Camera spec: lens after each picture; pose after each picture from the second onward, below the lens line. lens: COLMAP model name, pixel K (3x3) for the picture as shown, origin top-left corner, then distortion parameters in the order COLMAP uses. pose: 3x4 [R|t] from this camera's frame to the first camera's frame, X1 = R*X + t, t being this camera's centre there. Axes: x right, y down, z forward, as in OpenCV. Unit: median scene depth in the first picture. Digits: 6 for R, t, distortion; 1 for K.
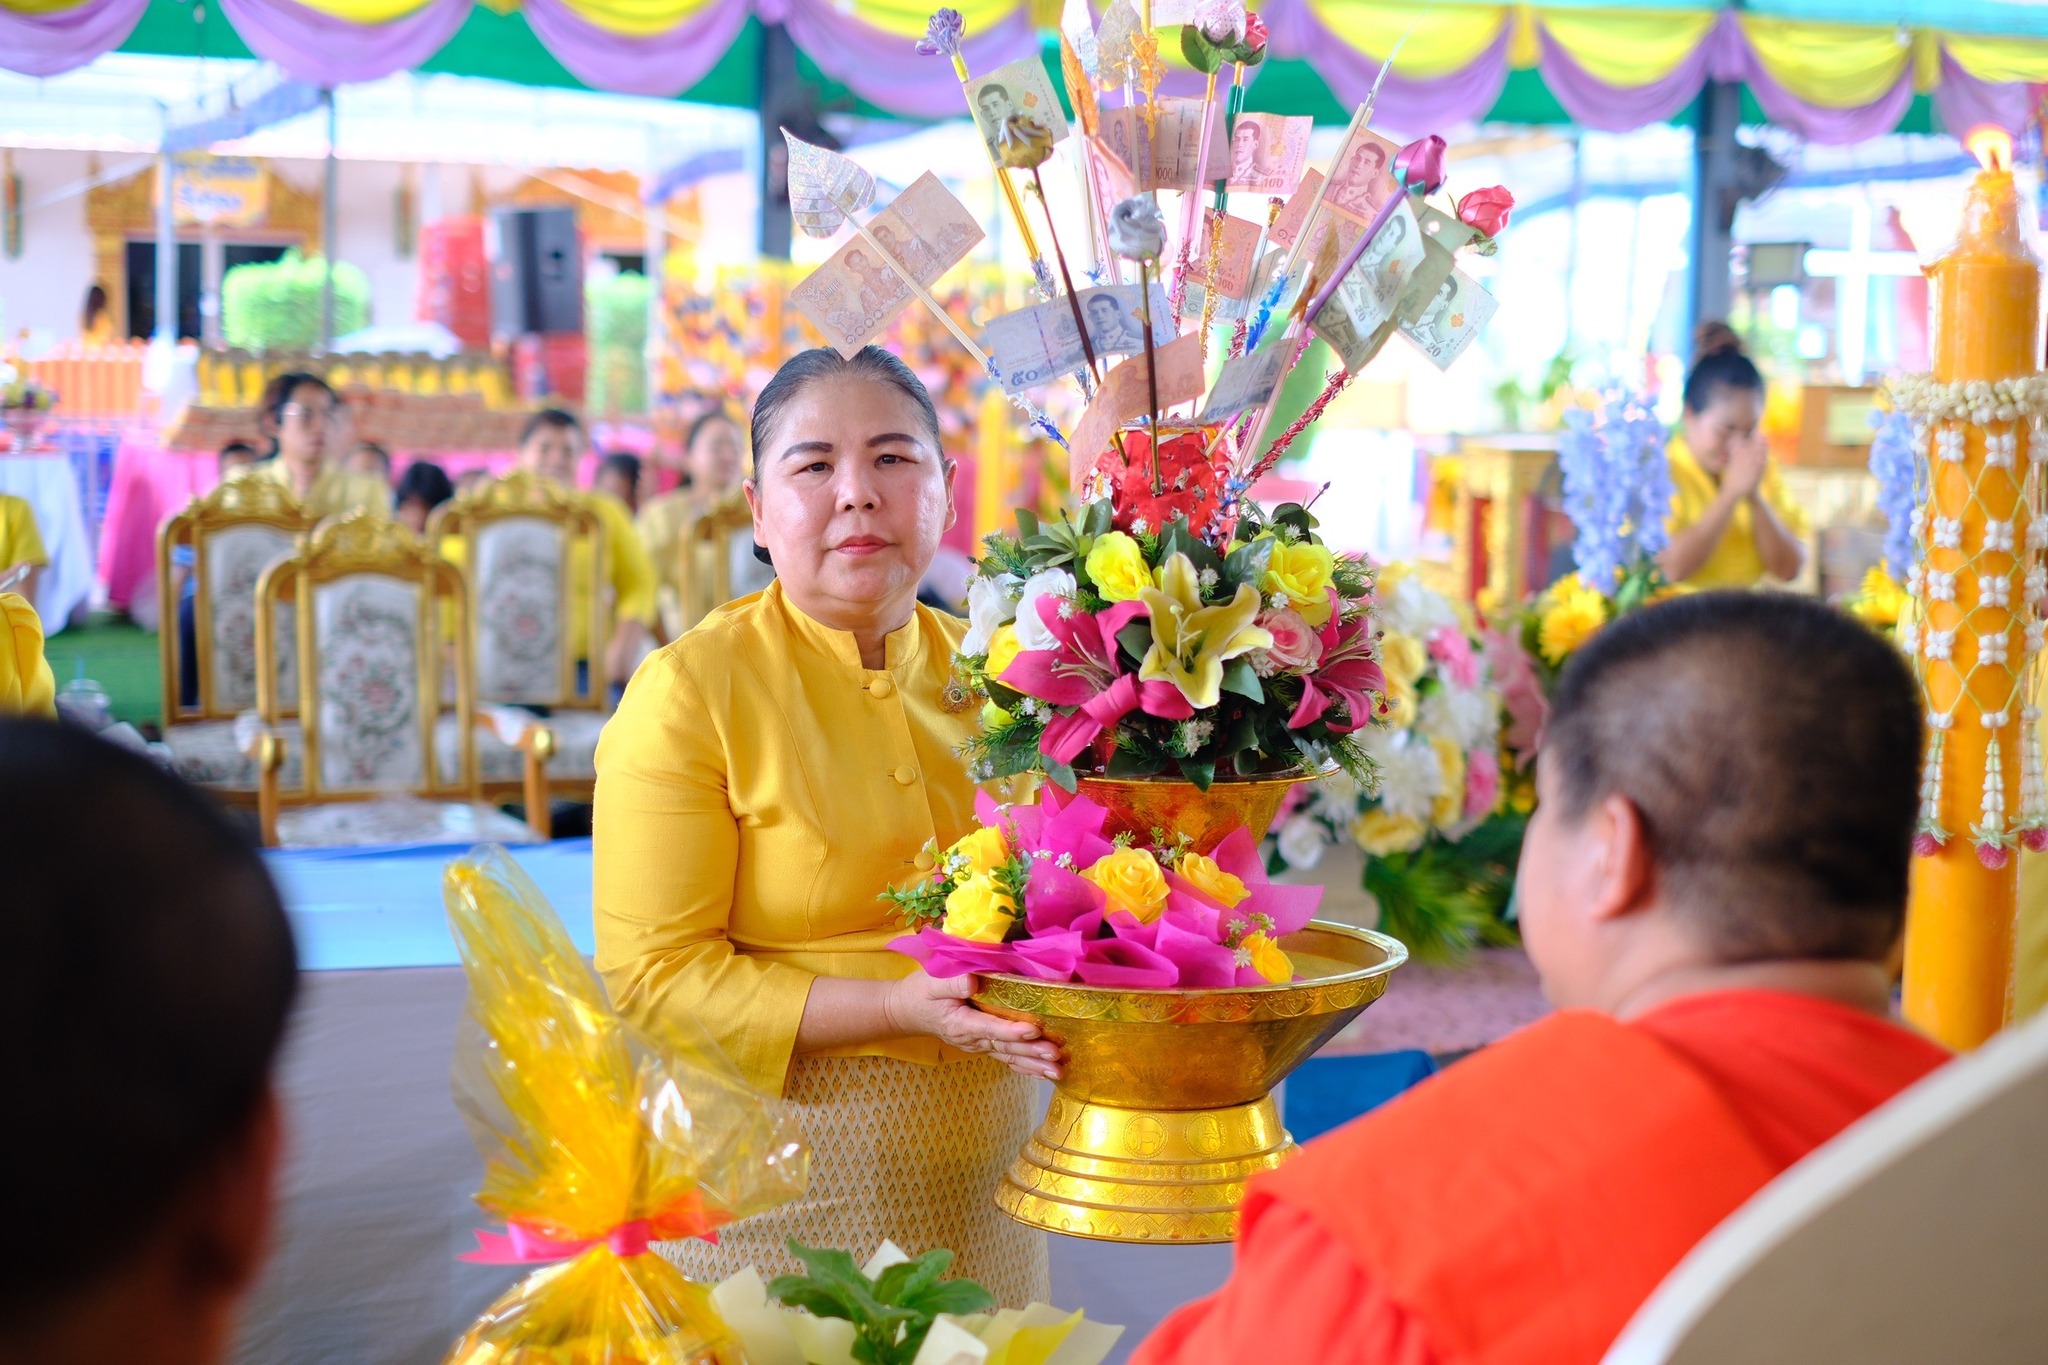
lens RADIAL K [[3202.9, 0, 1025.2], [0, 3202.9, 685.1], [0, 0, 1]] dist [-0.033693, 0.000000]
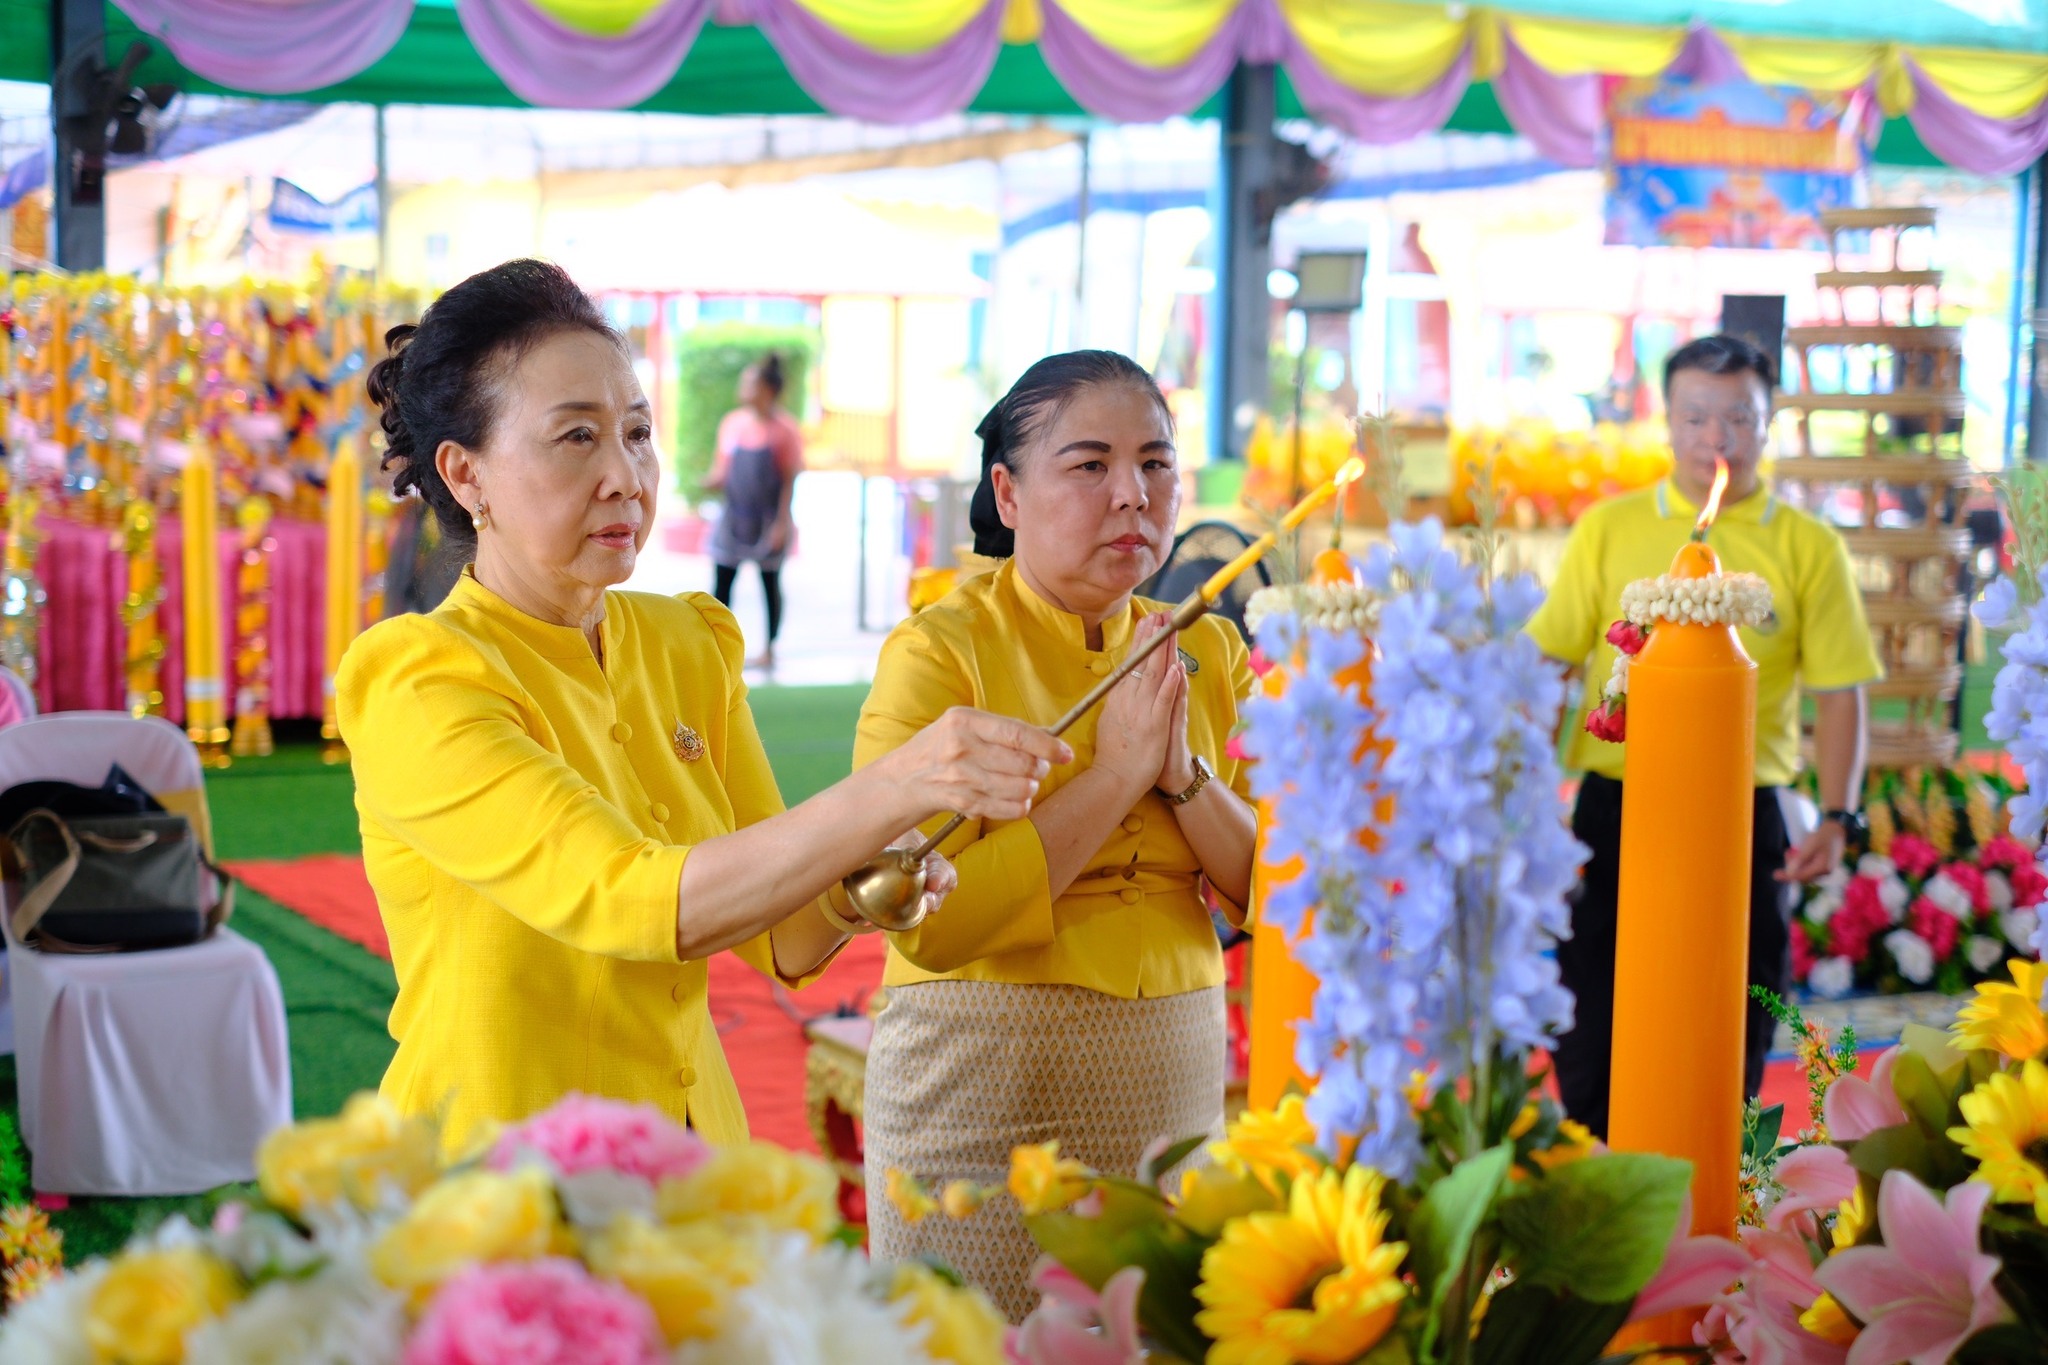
lens RADIAL K [[3293.0, 0, 1027.4], [0, 3293.0, 684.8], [0, 0, 1]] dist [-0.039993, 0.000000]
pose [[0.987653, -0.012011, 0.156194, 0.092363], [0.013684, 0.999860, -0.009645, -0.076925], [-0.156057, 0.011663, 0.987679, 0.671982]]
